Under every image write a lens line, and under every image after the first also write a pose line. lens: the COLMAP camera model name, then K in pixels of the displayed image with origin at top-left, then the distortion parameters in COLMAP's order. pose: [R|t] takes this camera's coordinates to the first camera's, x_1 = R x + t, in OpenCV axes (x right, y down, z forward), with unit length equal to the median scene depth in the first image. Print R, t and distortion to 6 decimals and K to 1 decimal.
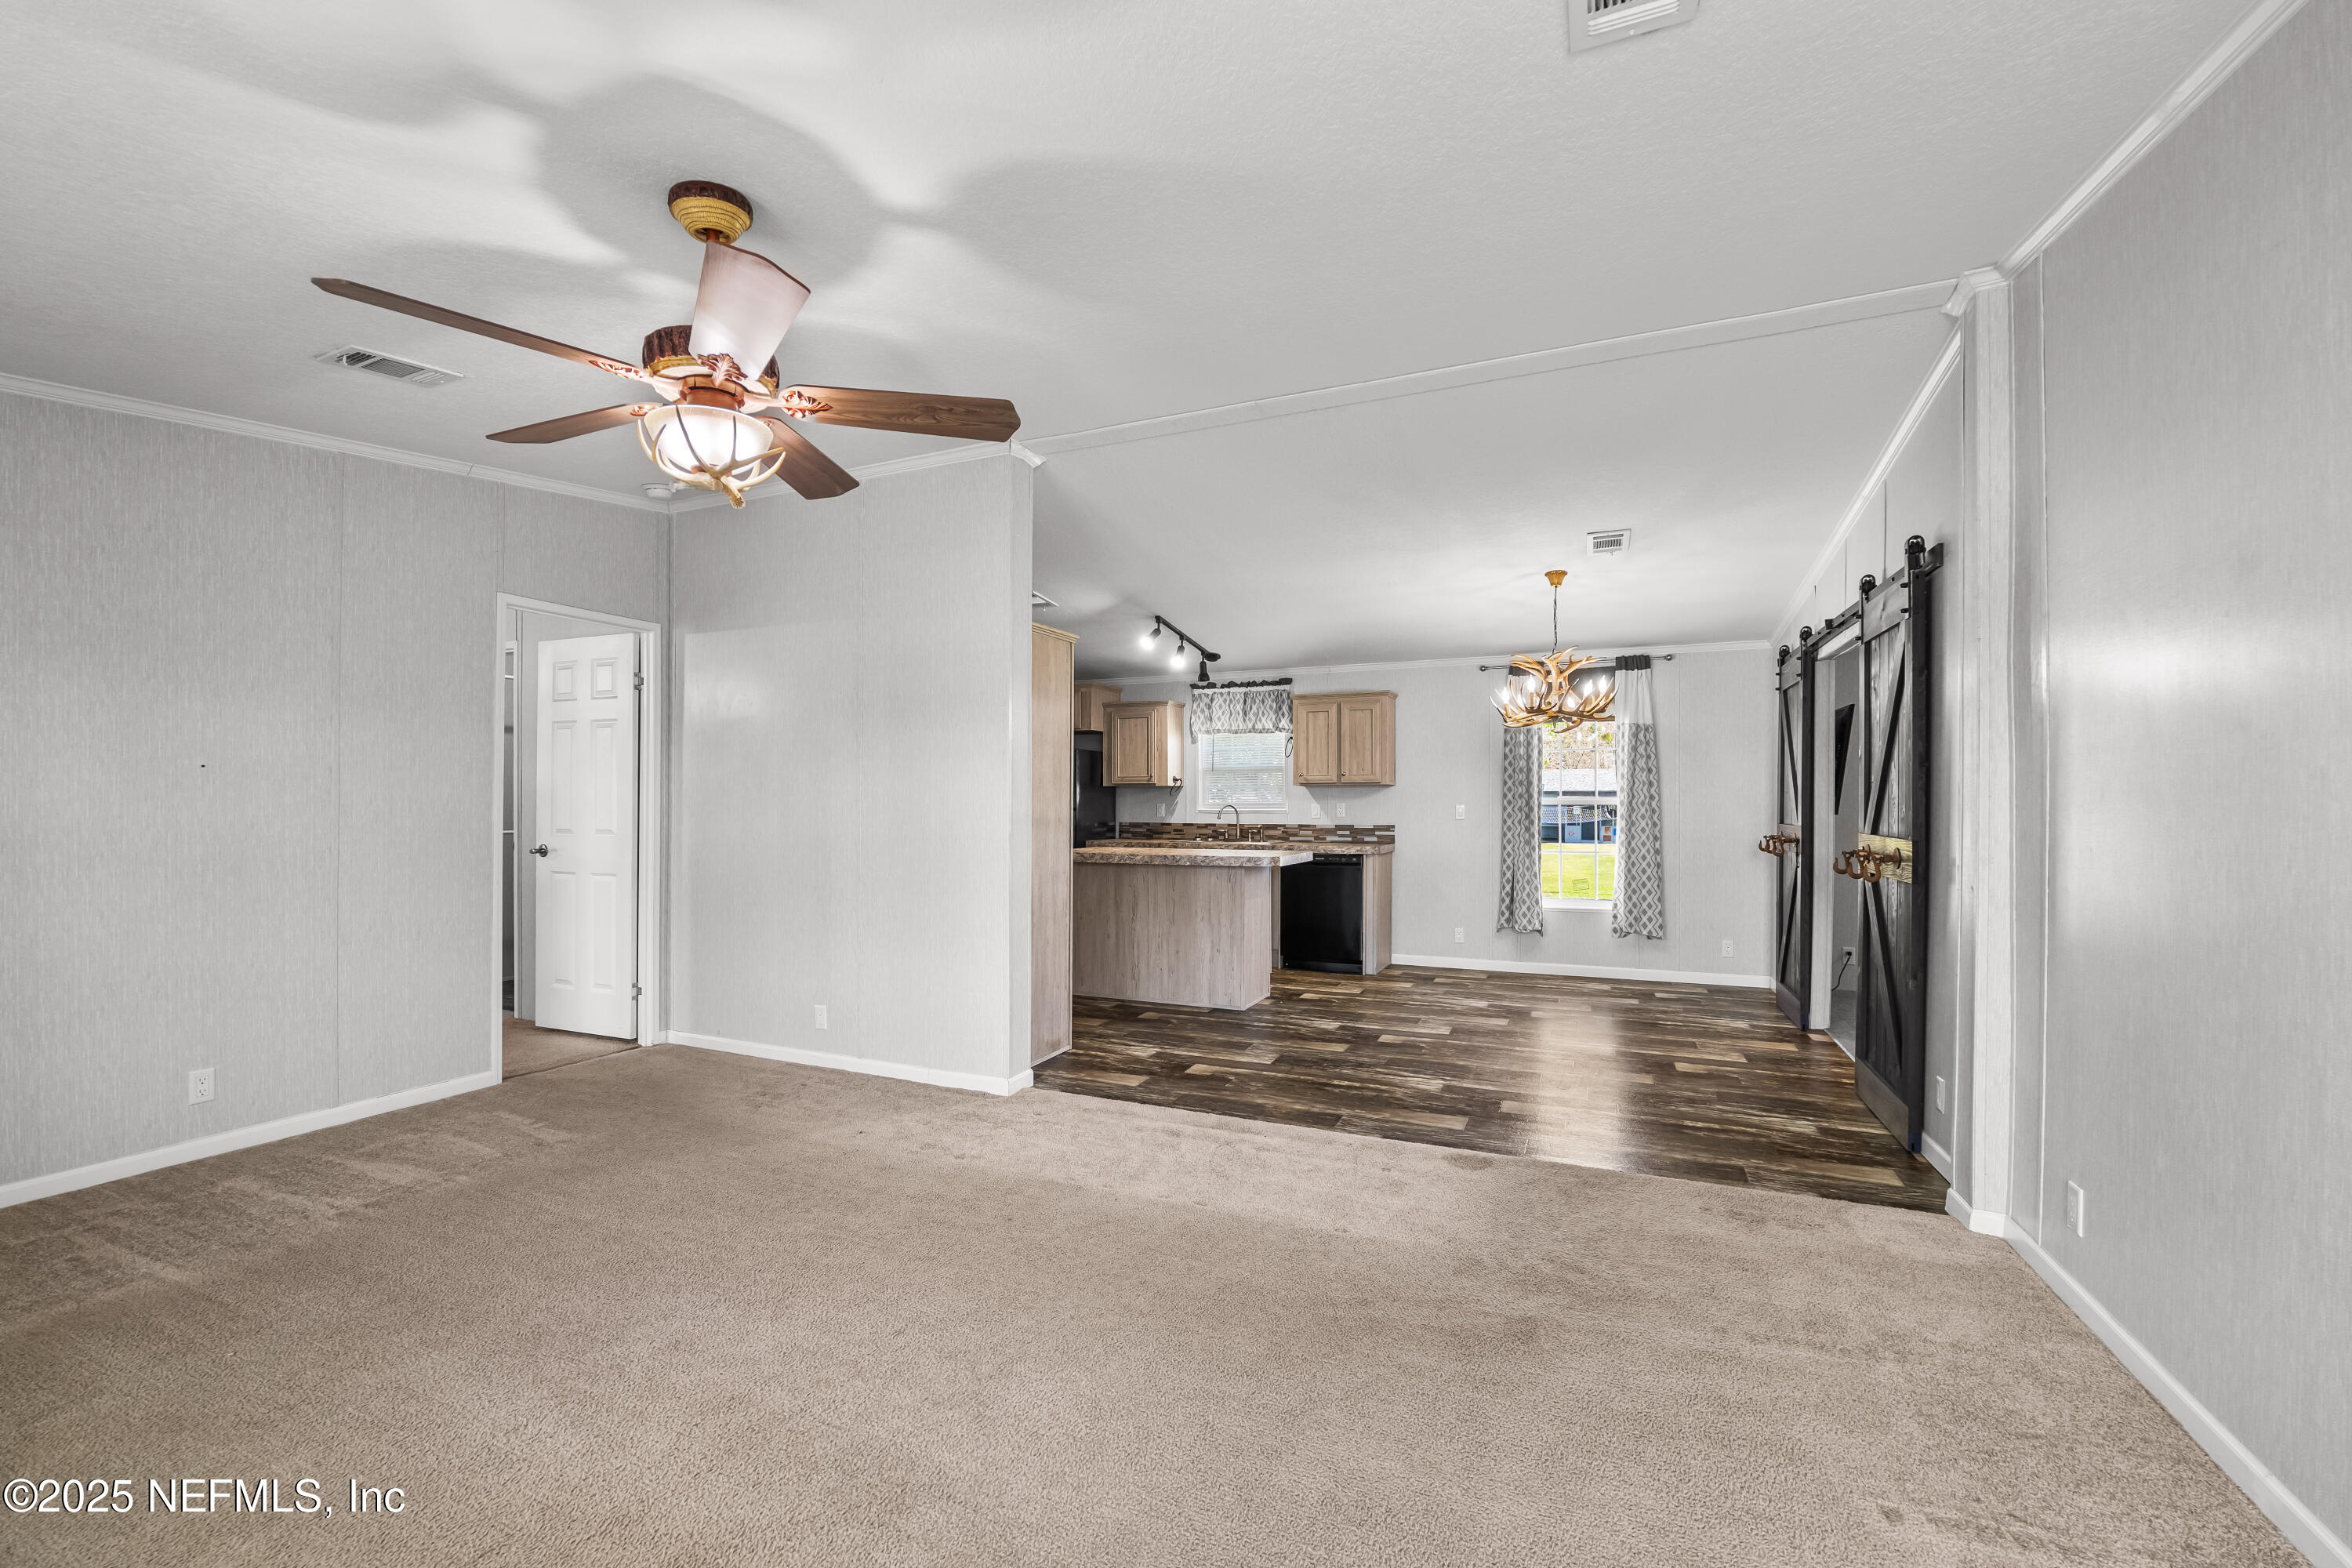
lens RADIAL K [[969.6, 0, 1169.0], [0, 969.6, 800.4], [0, 0, 1]] dist [-0.007543, 0.000134]
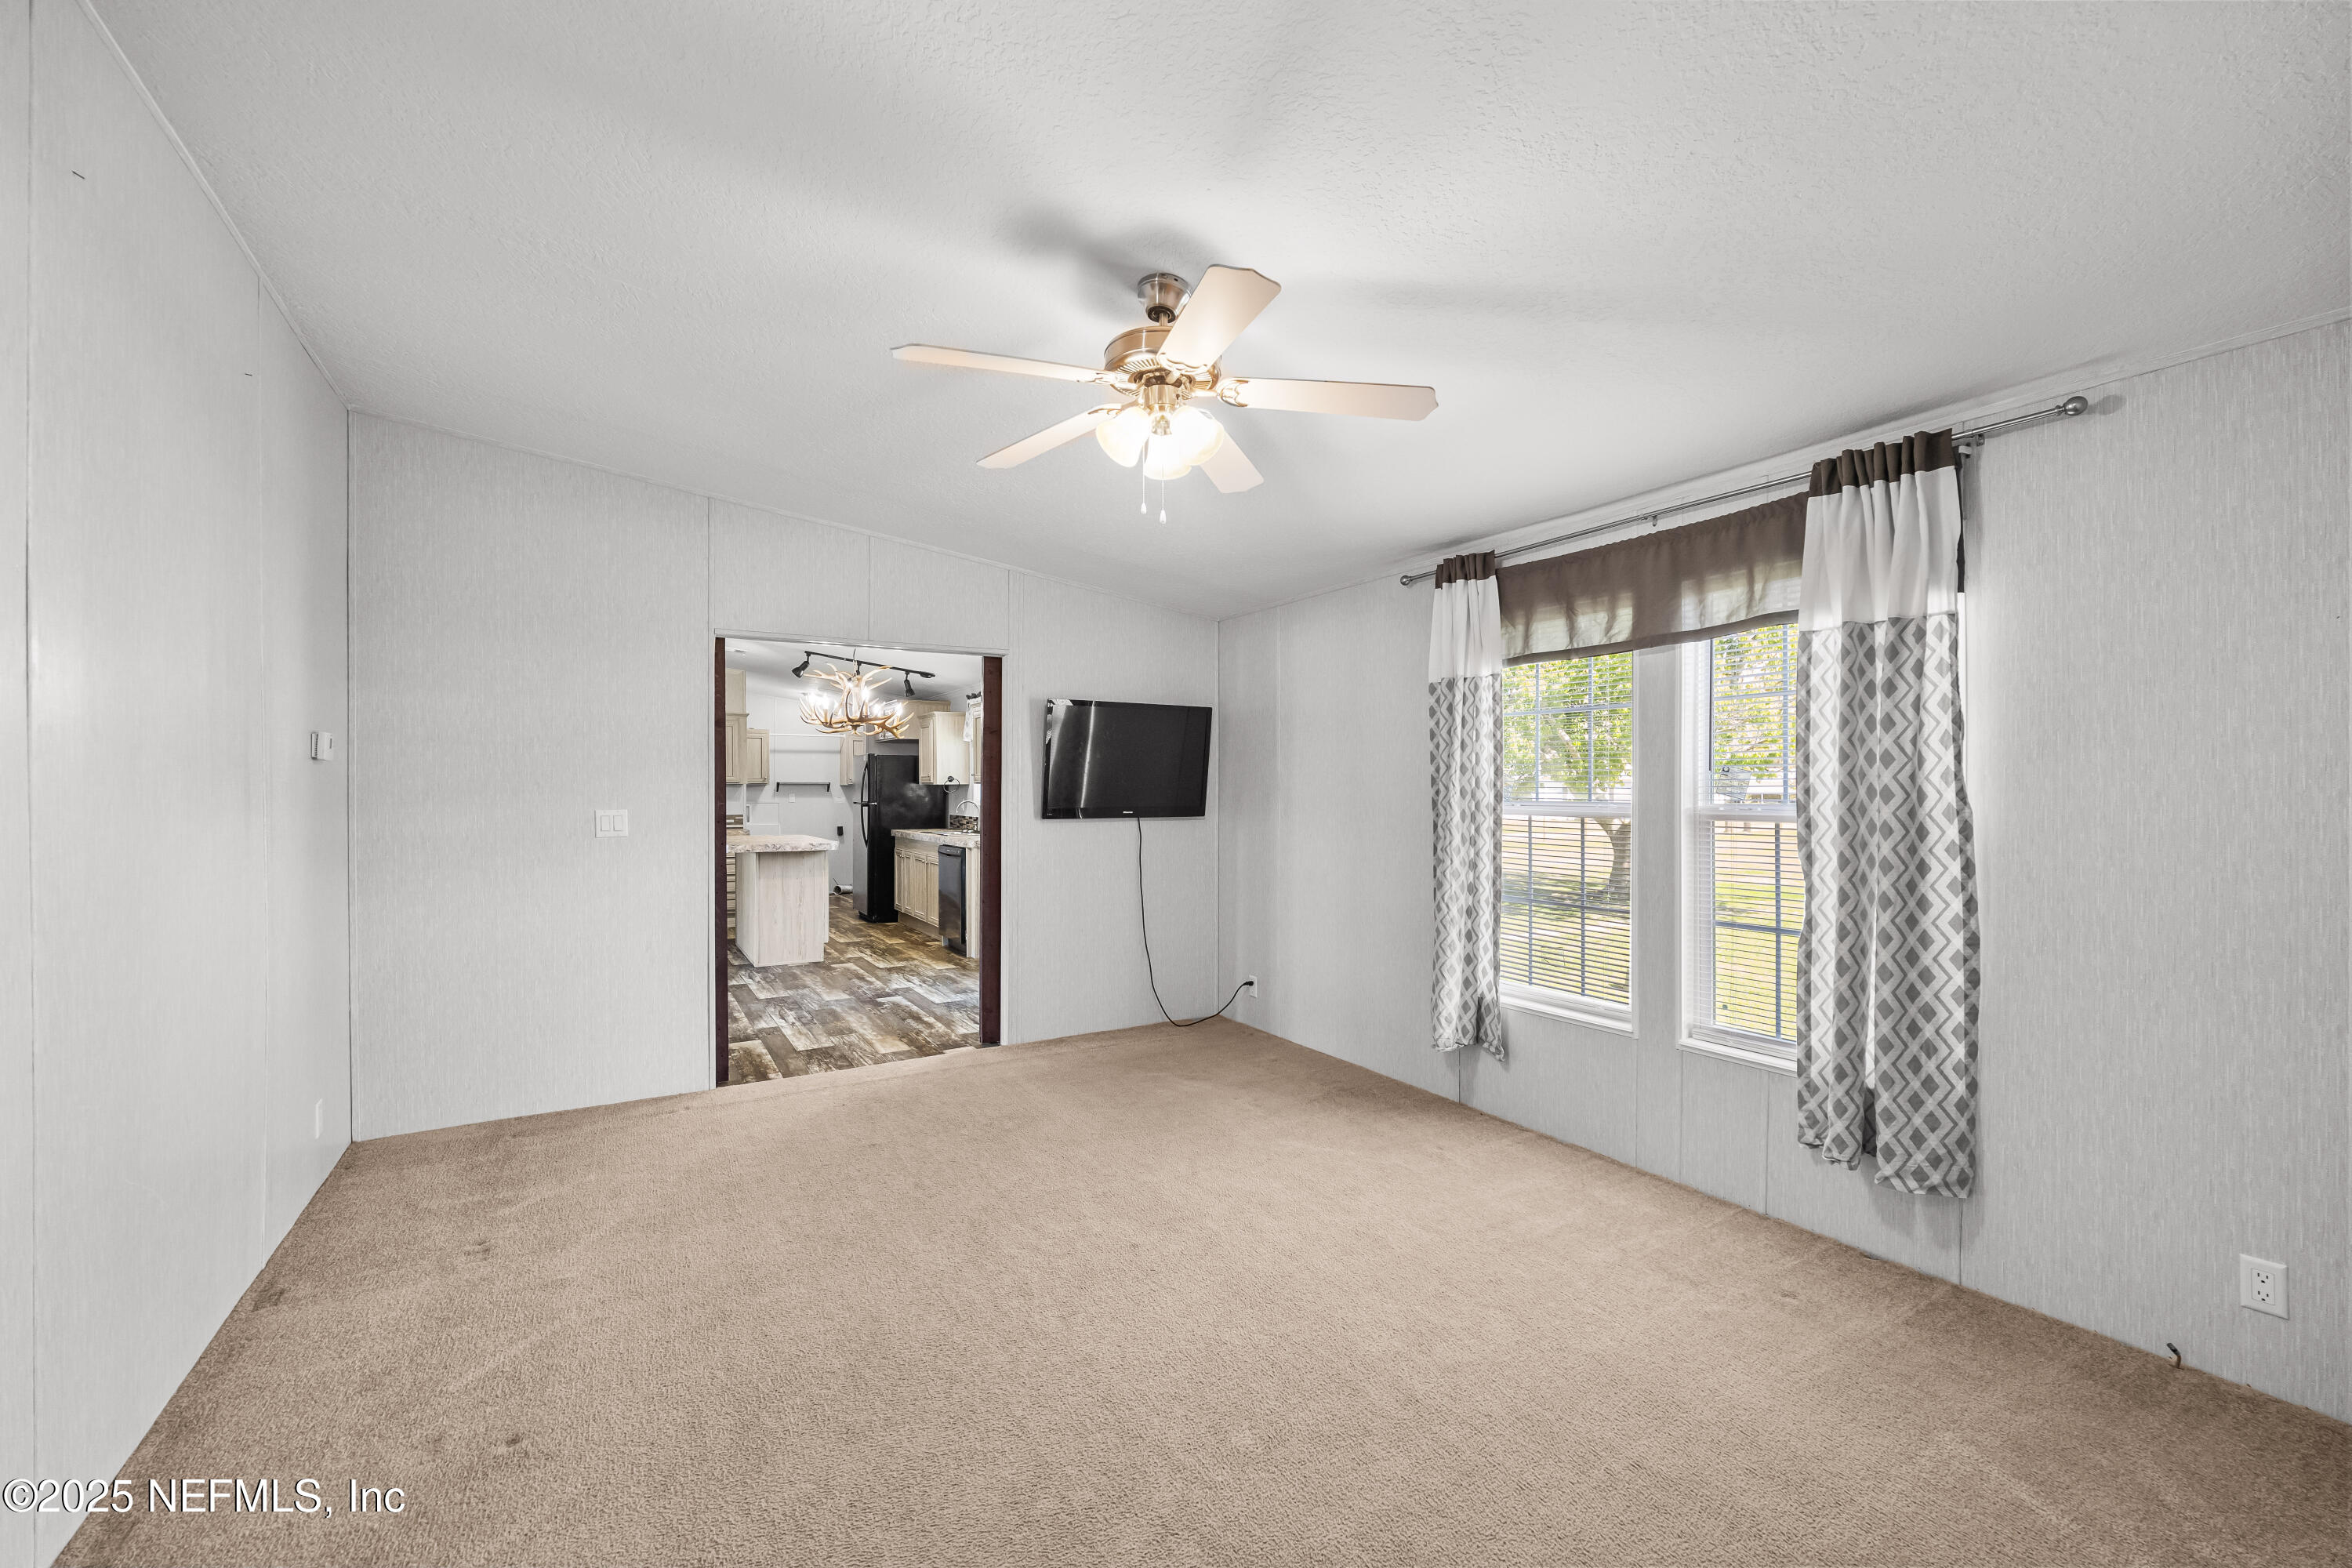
lens RADIAL K [[958.2, 0, 1171.0], [0, 958.2, 787.5], [0, 0, 1]] dist [-0.009183, 0.000819]
pose [[0.817029, -0.002619, -0.576590, 1.060680], [0.003484, 0.999994, 0.000394, -0.012793], [0.576586, -0.002331, 0.817033, 0.256265]]
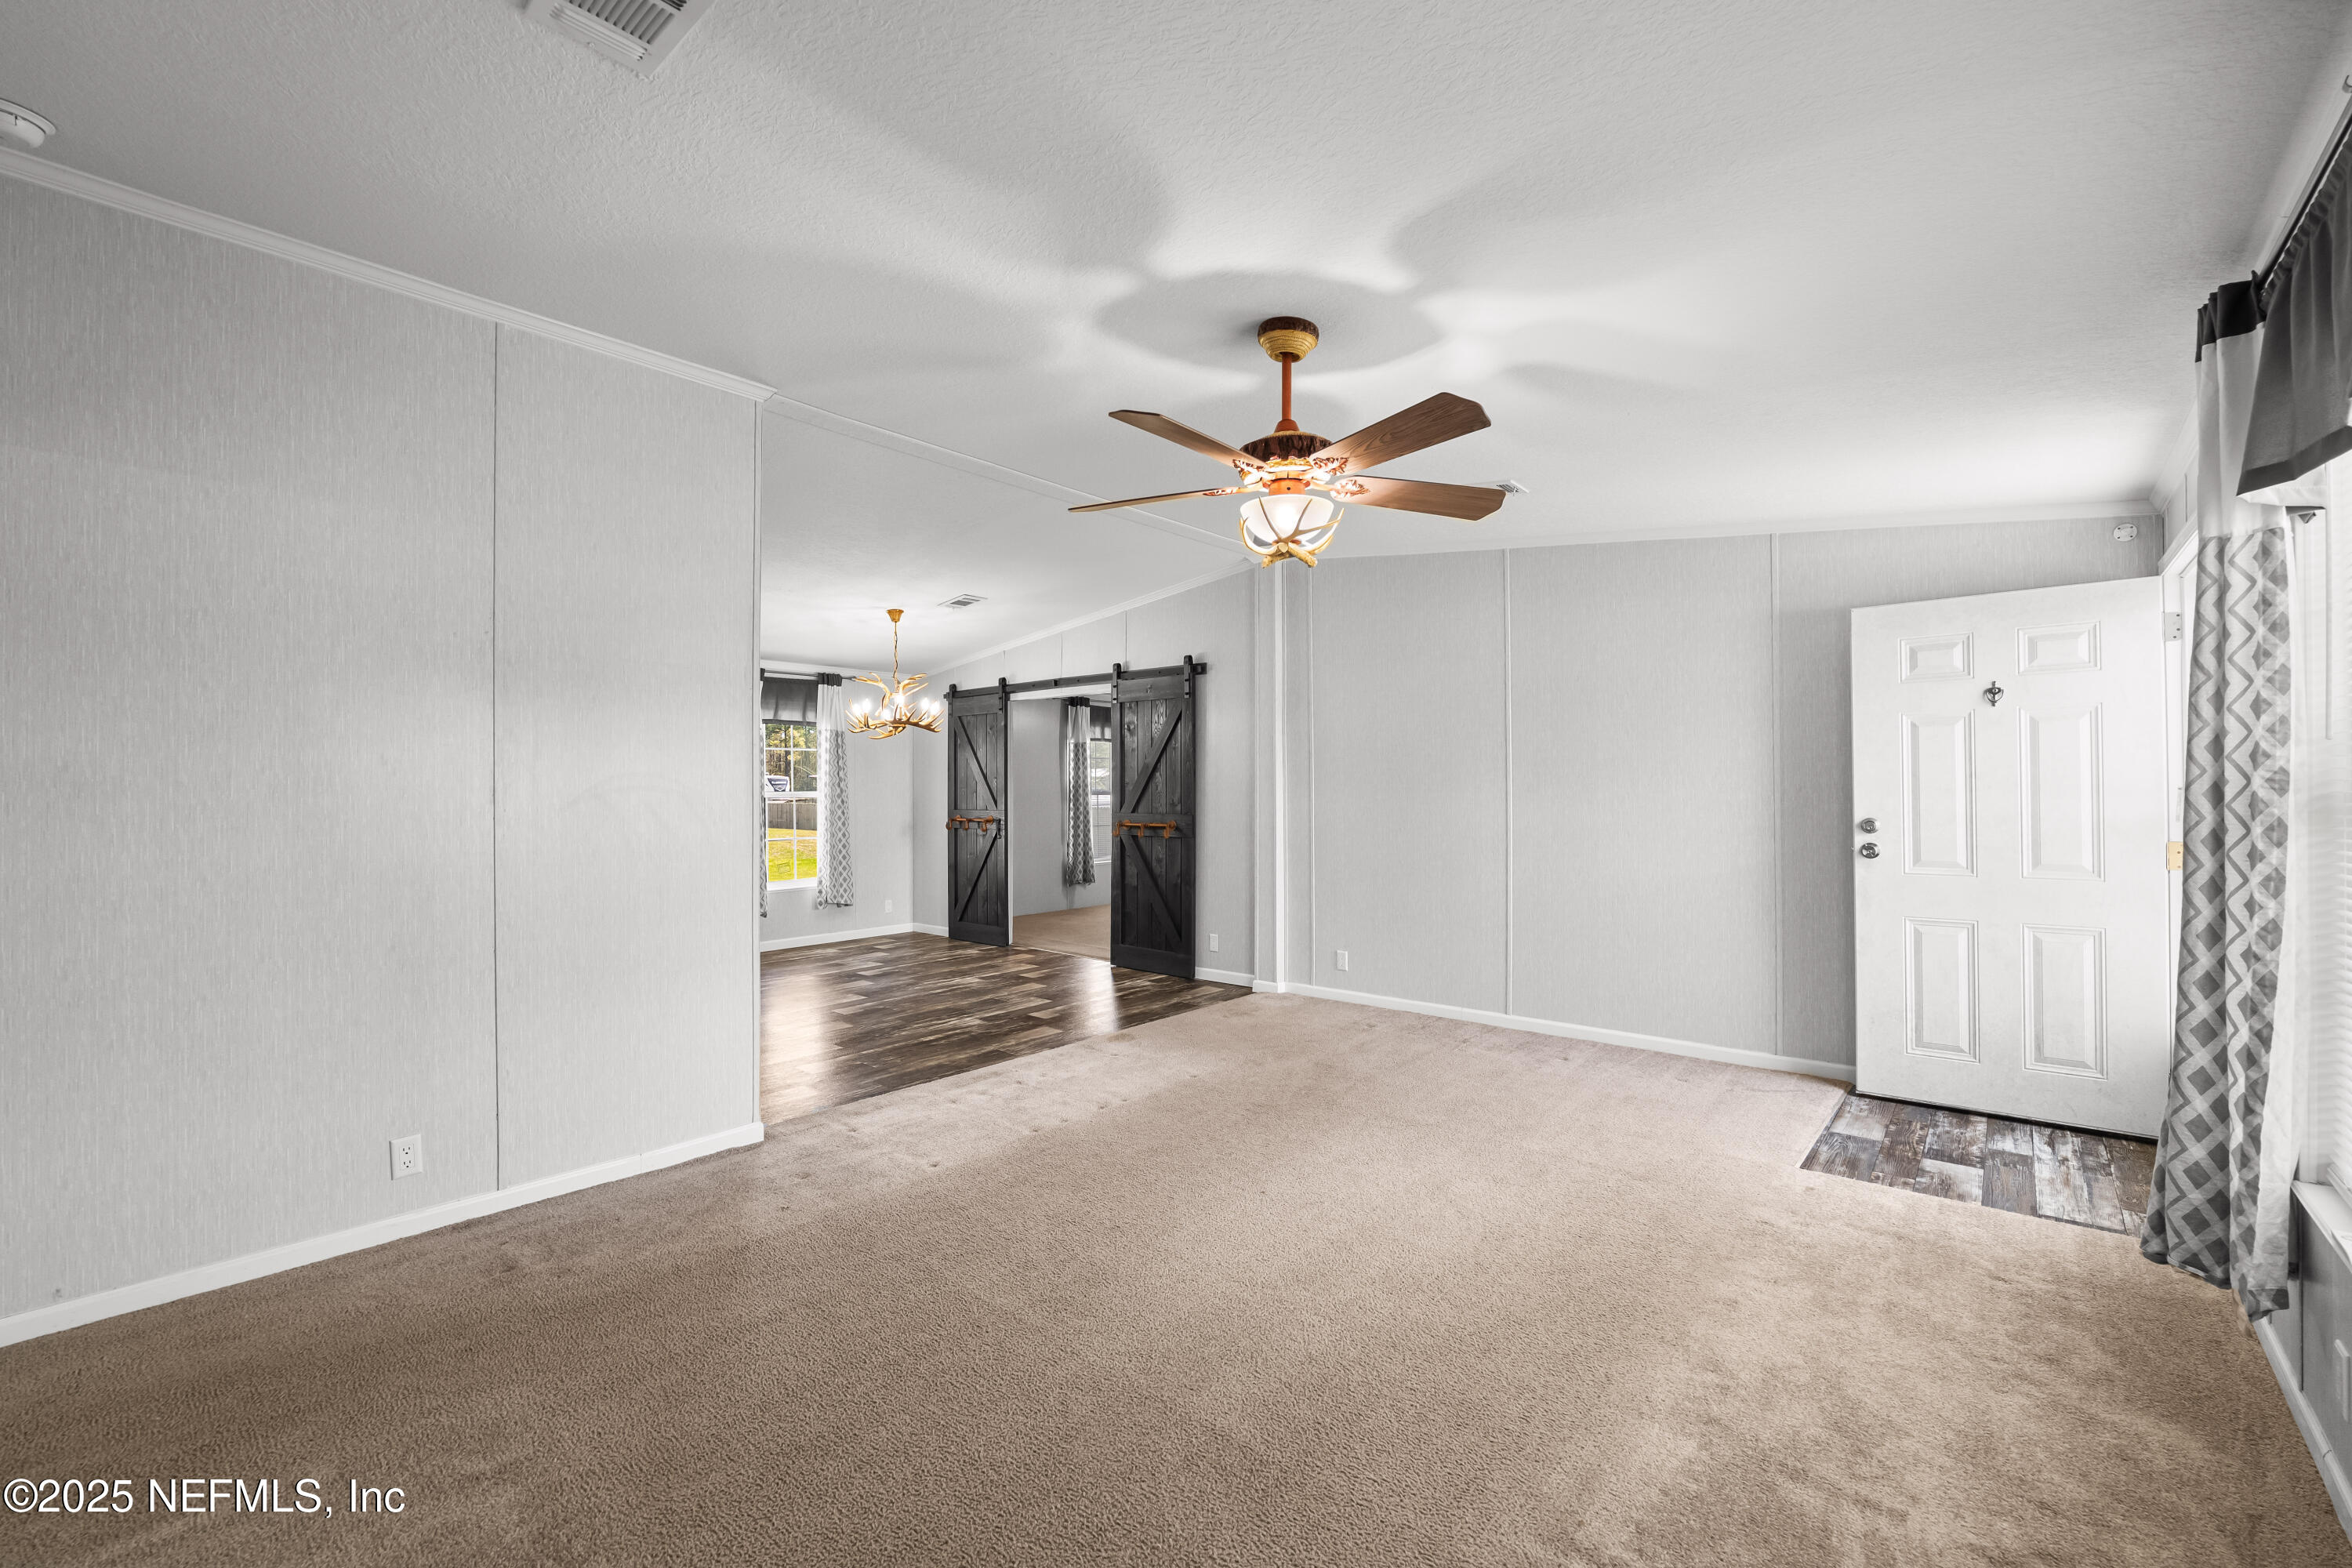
lens RADIAL K [[958.2, 0, 1171.0], [0, 958.2, 787.5], [0, 0, 1]] dist [-0.009183, 0.000819]
pose [[0.300262, 0.000699, 0.953856, -0.533328], [0.001013, 0.999999, -0.001052, -0.005923], [-0.953856, 0.001282, 0.300261, 0.239641]]
